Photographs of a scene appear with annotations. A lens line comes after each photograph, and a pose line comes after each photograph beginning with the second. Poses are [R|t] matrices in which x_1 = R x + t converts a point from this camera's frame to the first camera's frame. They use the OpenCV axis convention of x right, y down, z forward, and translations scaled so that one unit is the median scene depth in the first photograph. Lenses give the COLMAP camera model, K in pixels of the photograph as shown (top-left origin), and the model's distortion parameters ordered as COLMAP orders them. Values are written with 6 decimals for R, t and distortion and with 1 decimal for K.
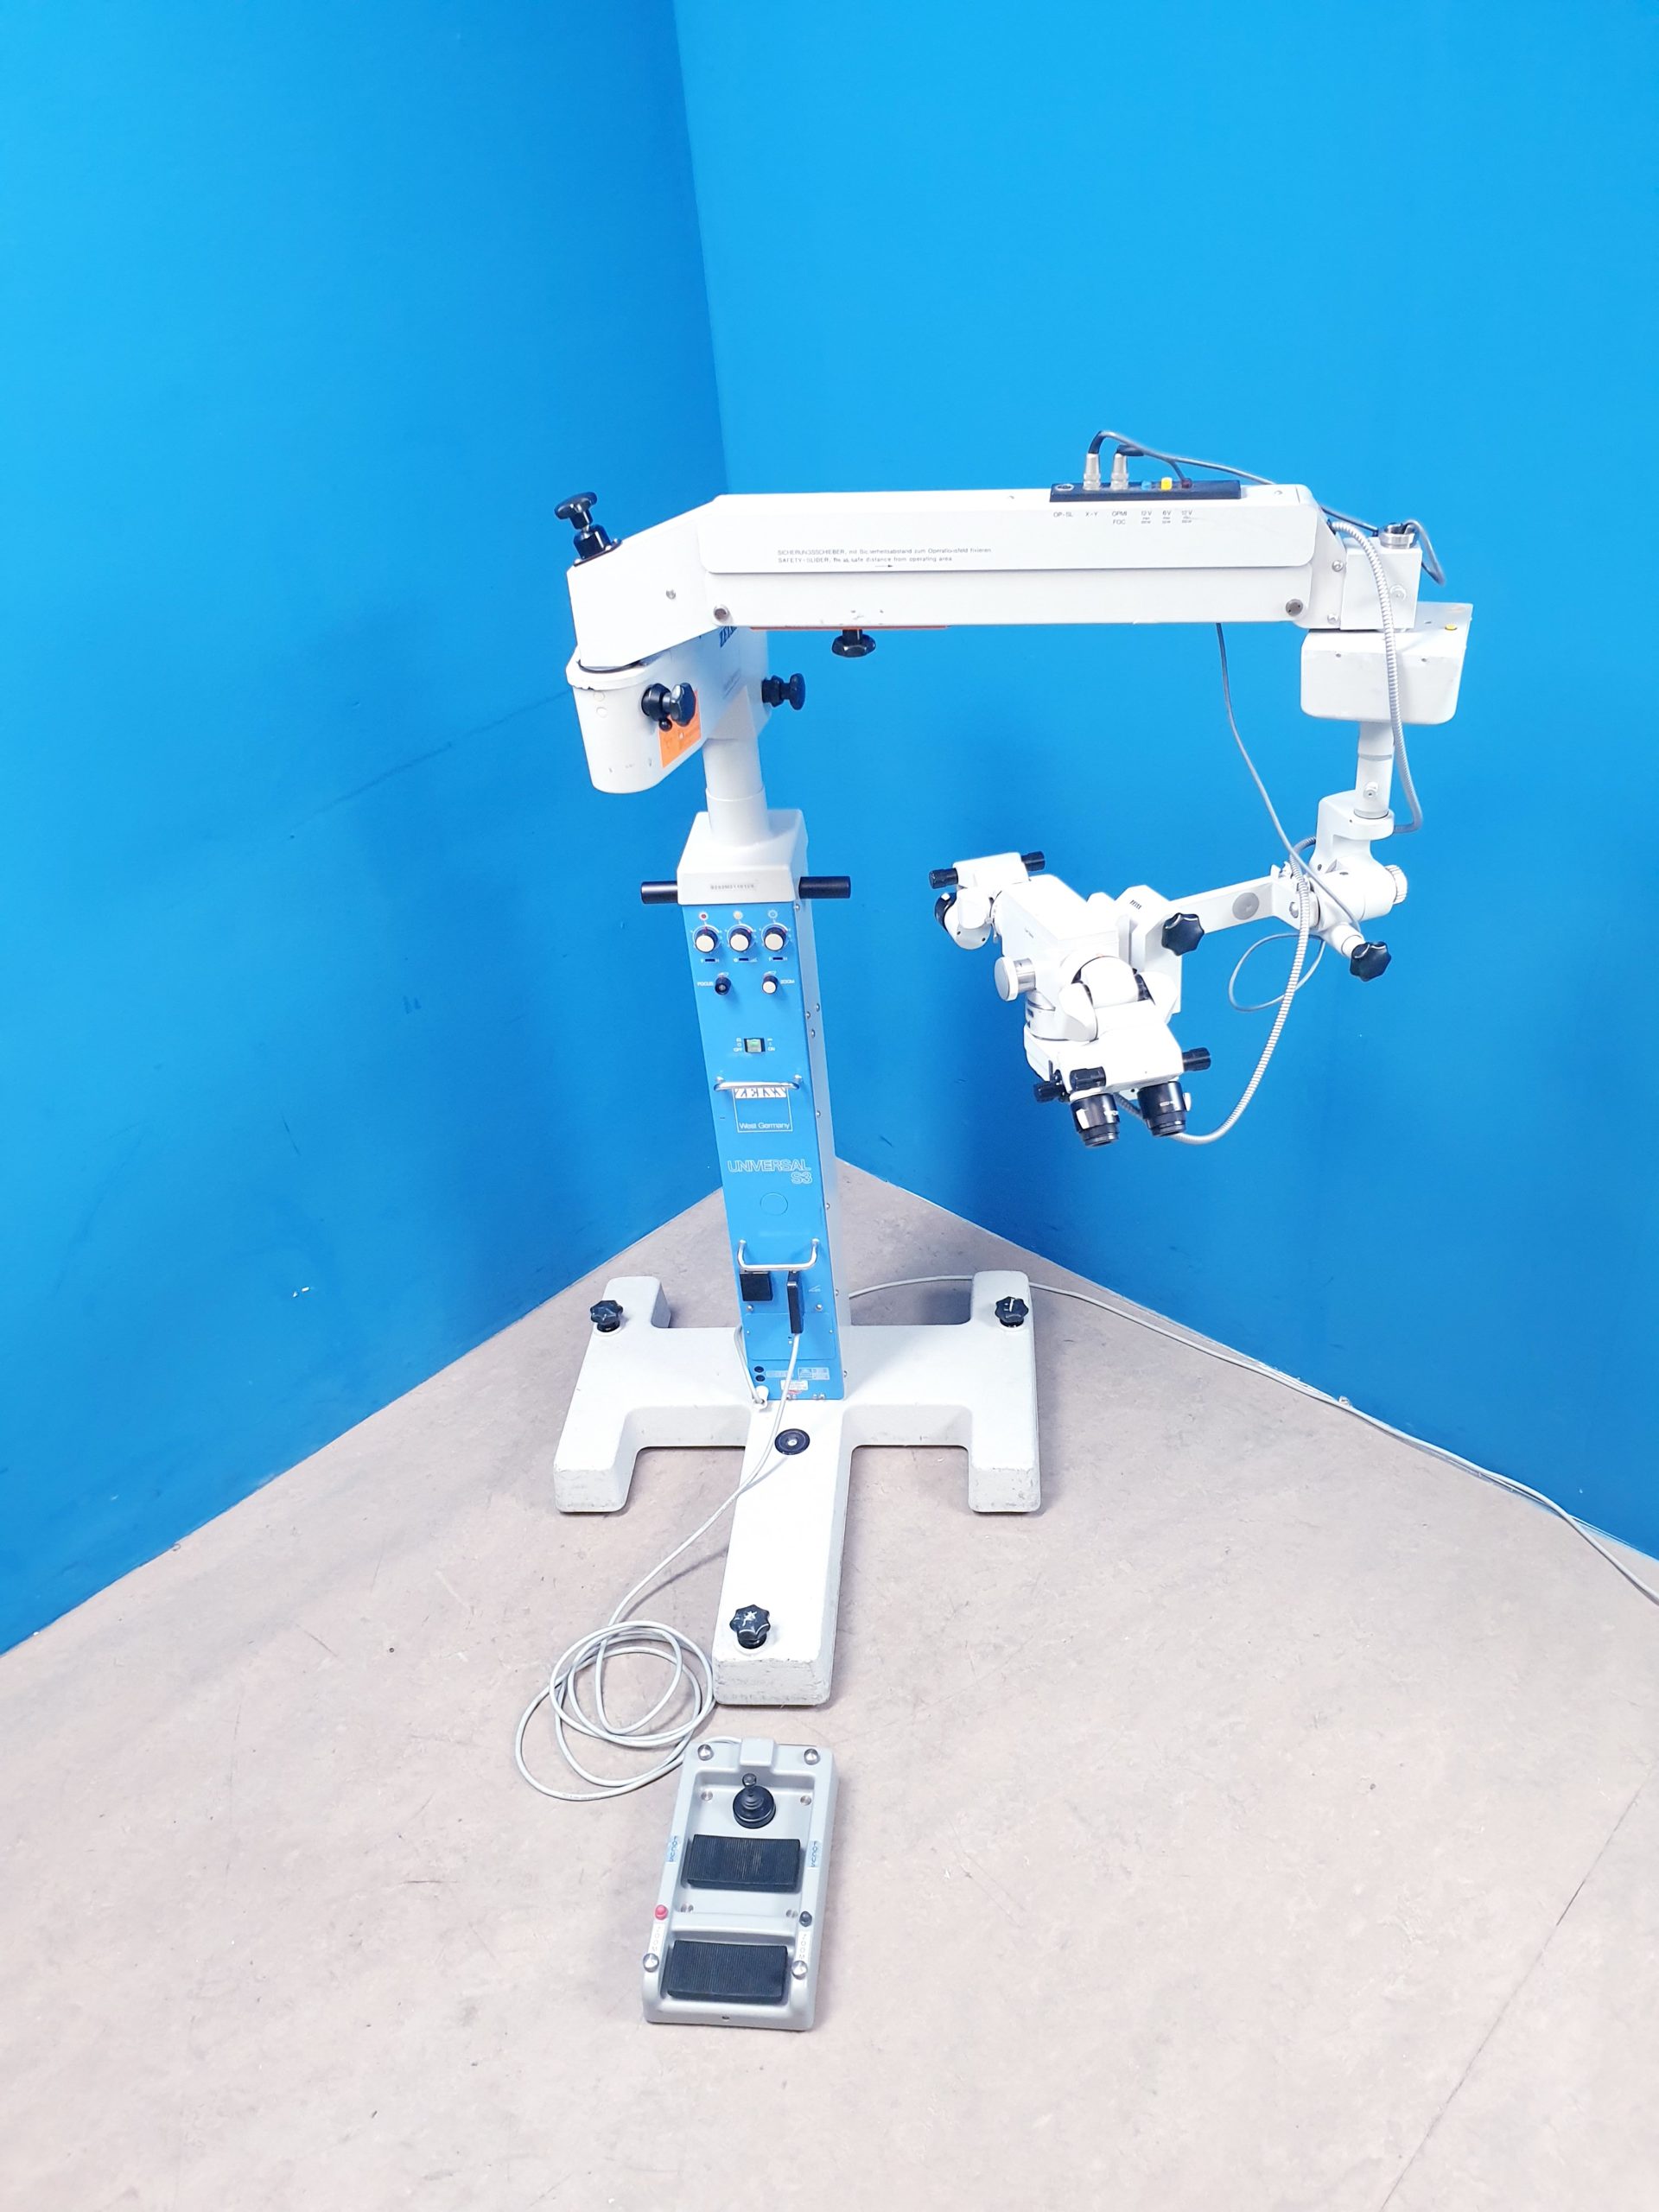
lens RADIAL K [[1735.6, 0, 835.7], [0, 1735.6, 1096.5], [0, 0, 1]] dist [0.006328, 0.030290]
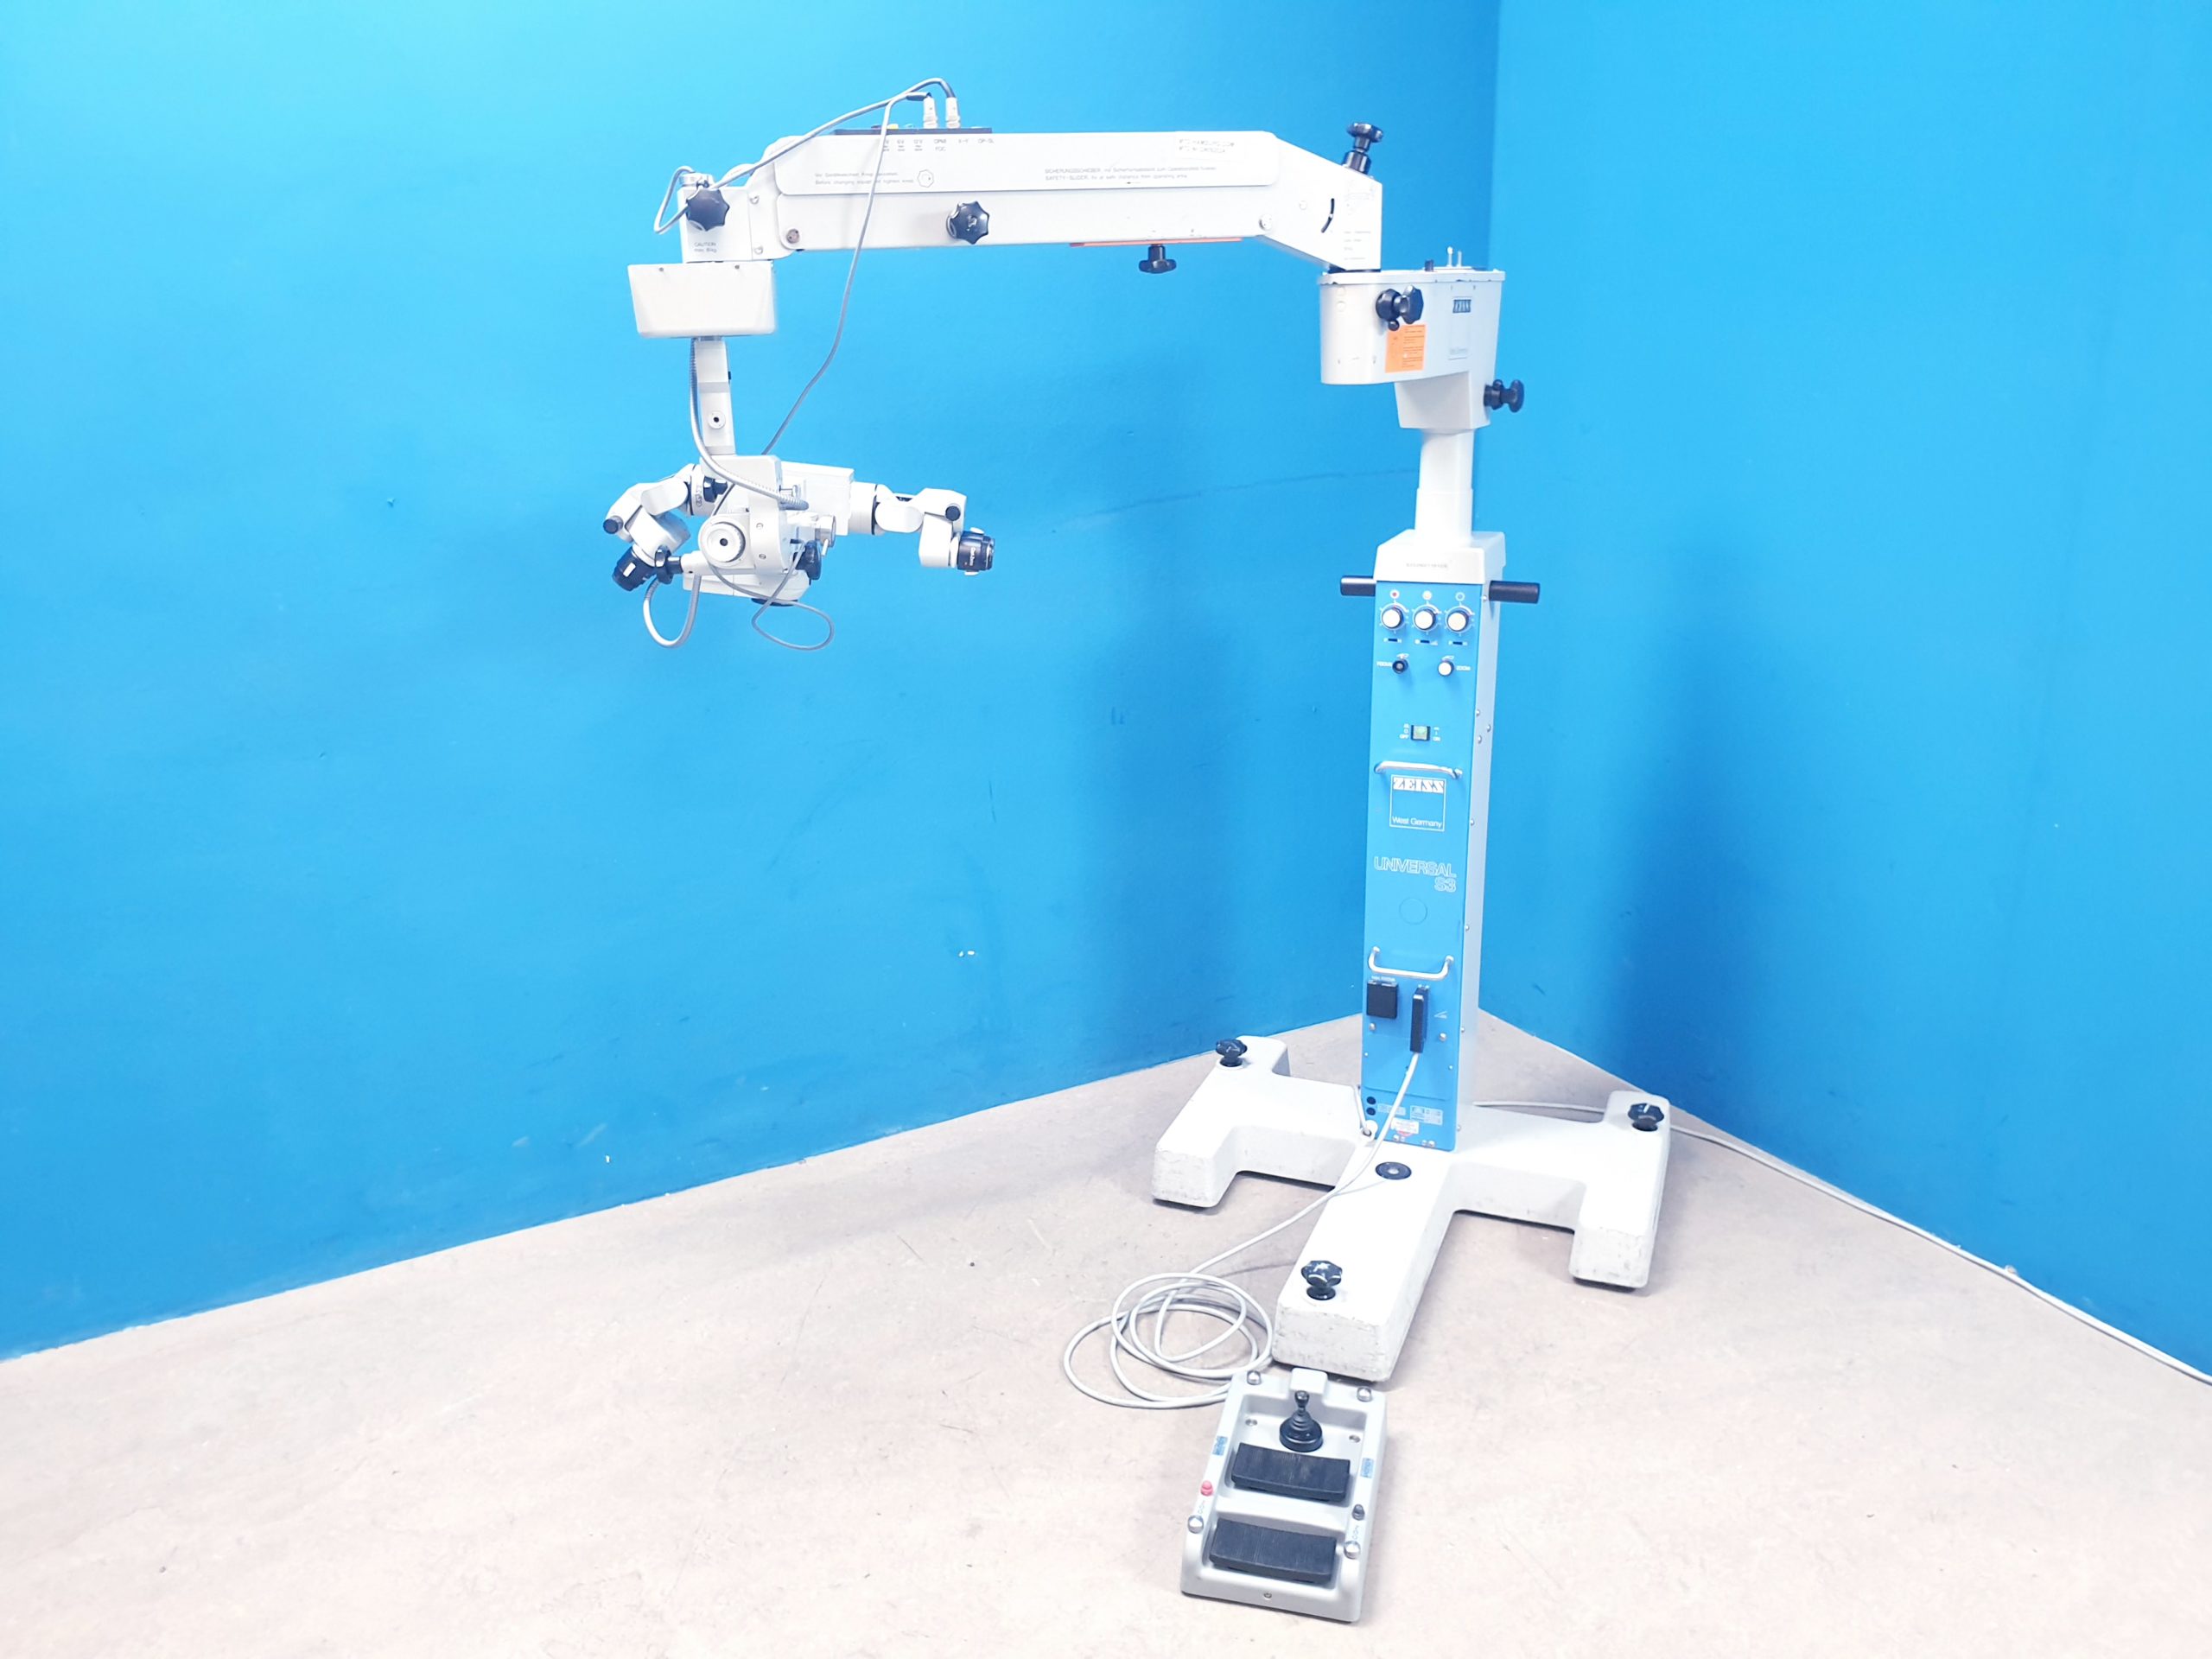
lens RADIAL K [[1735.6, 0, 1103.0], [0, 1735.6, 827.5], [0, 0, 1]] dist [0.006328, 0.030290]
pose [[0.954416, 0.147561, -0.259453, 0.051322], [-0.210070, 0.949594, -0.232684, 0.320350], [0.212039, 0.276581, 0.937306, -0.020586]]
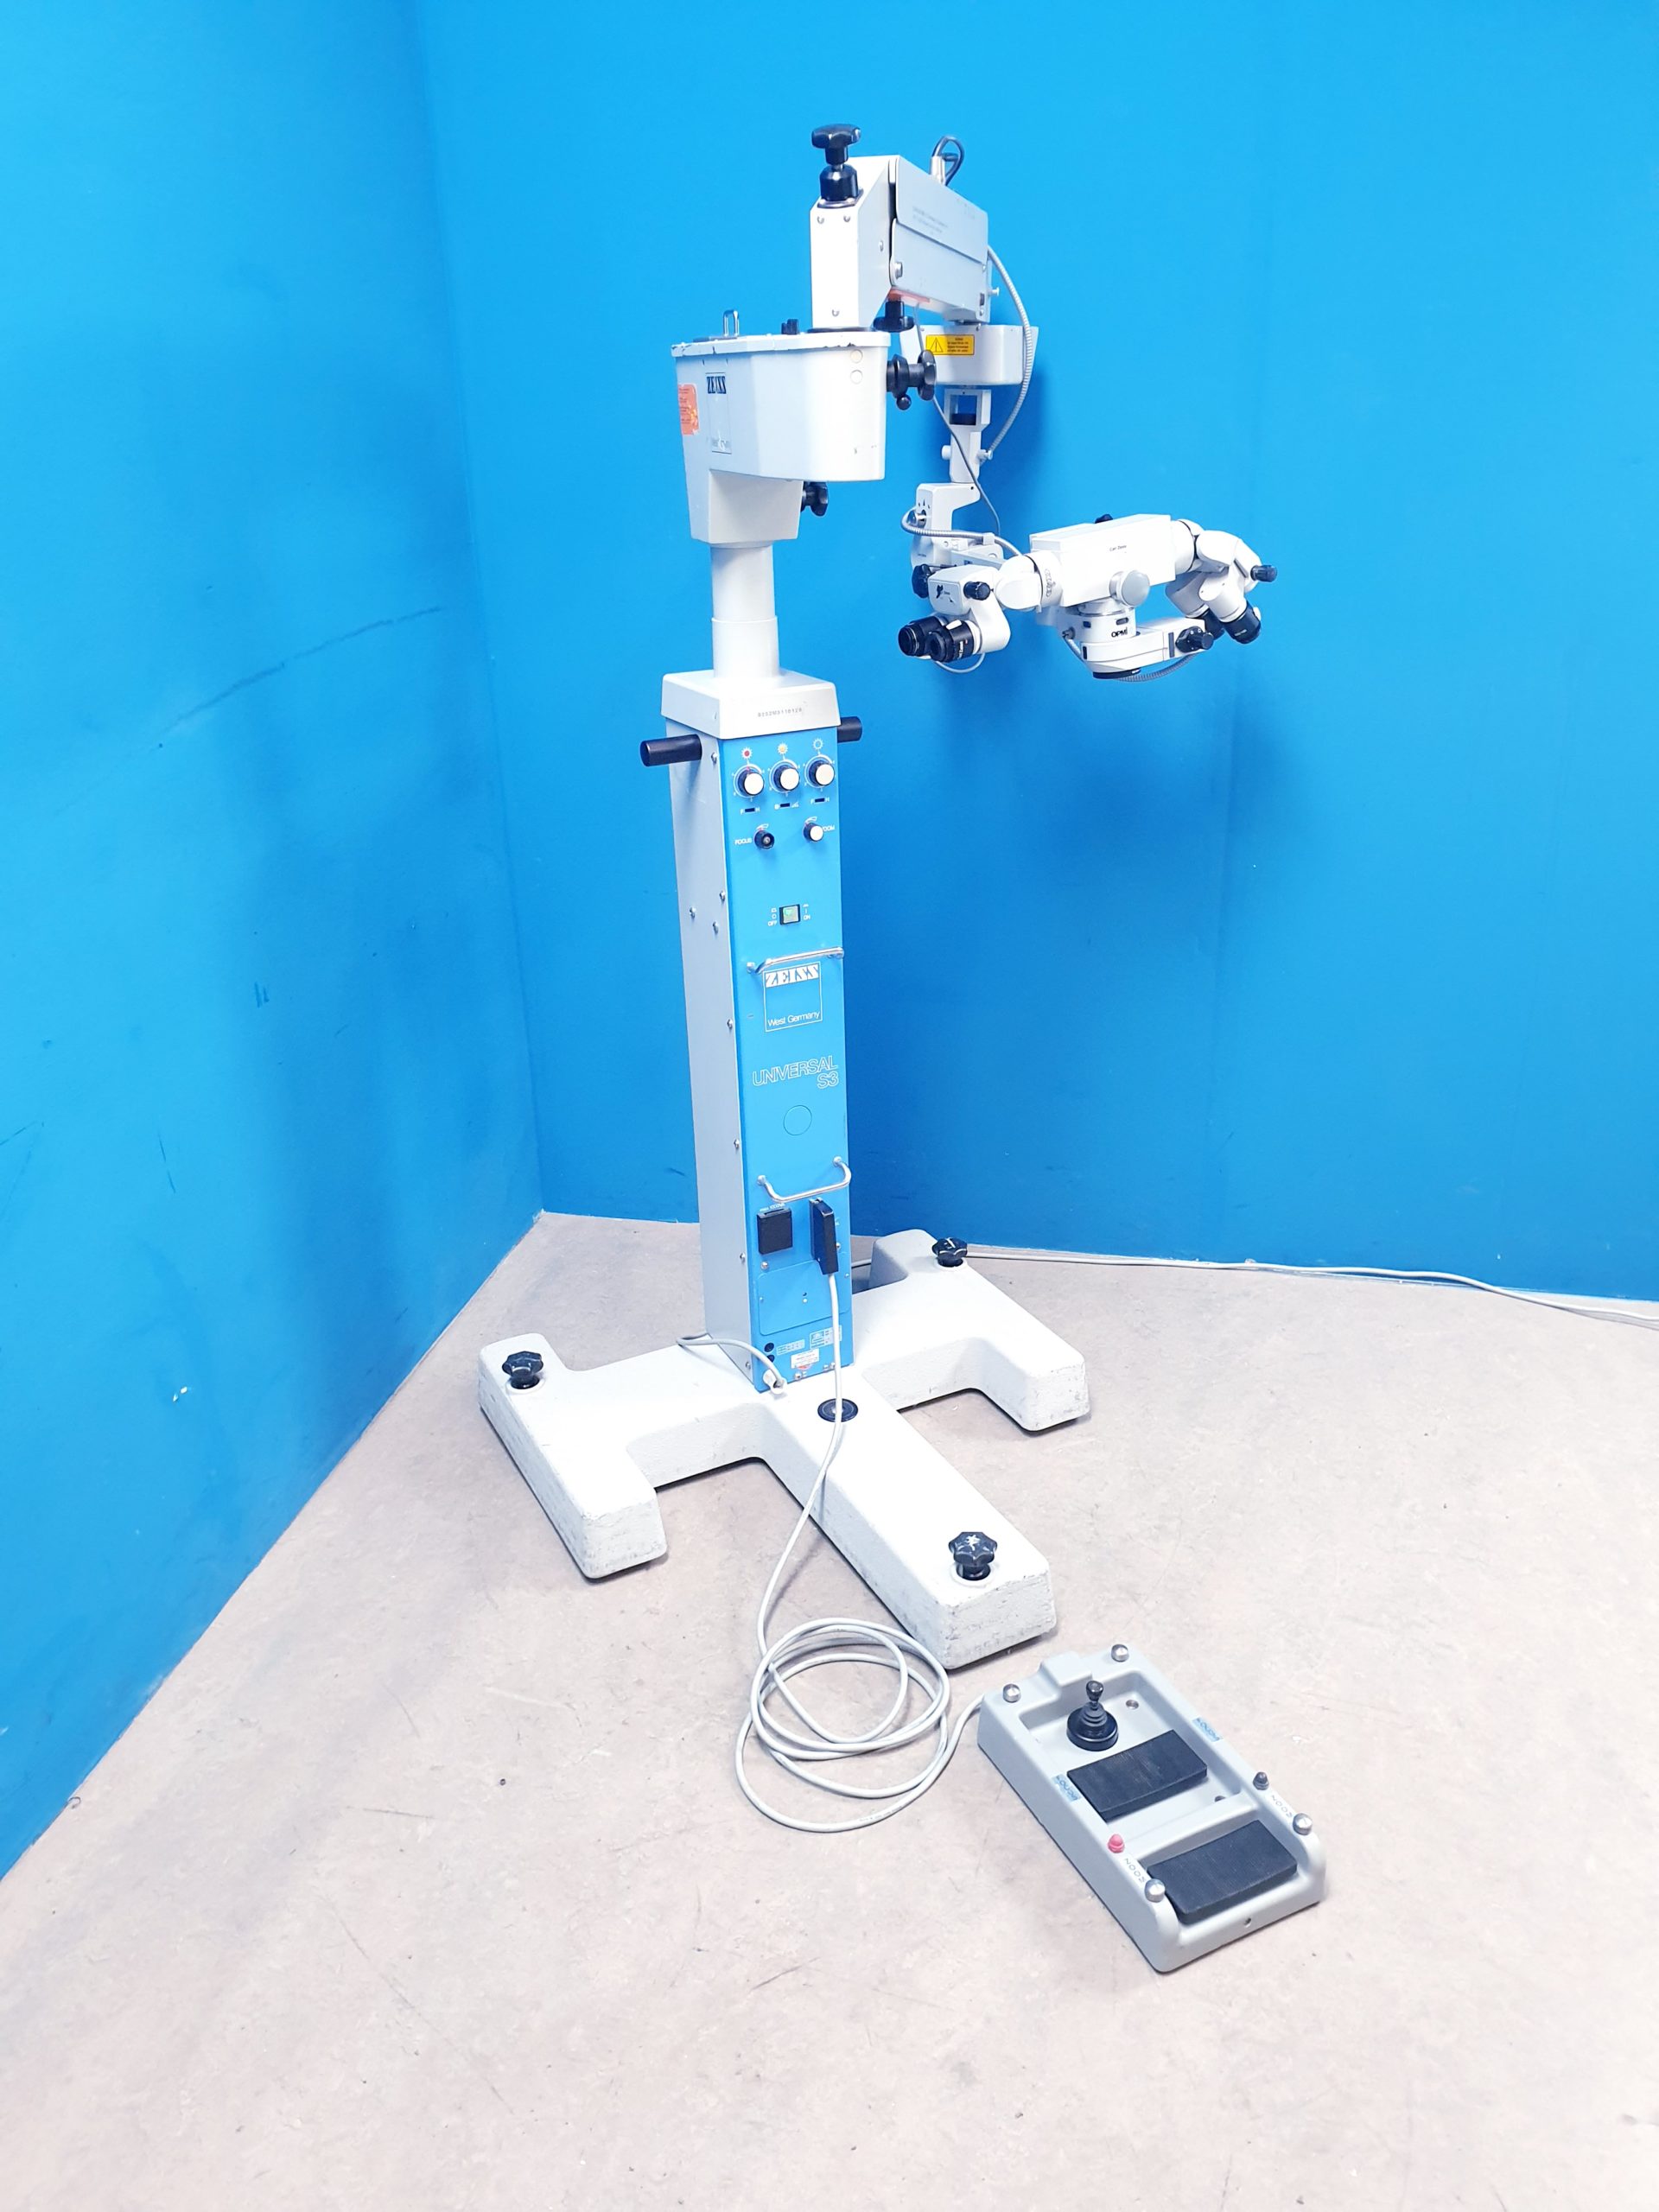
lens RADIAL K [[1735.6, 0, 831.3], [0, 1735.6, 1104.4], [0, 0, 1]] dist [0.006328, 0.030290]
pose [[0.850830, -0.152255, 0.502898, -0.502767], [0.251674, 0.958254, -0.135680, 0.194247], [-0.461246, 0.242007, 0.853631, 0.261681]]
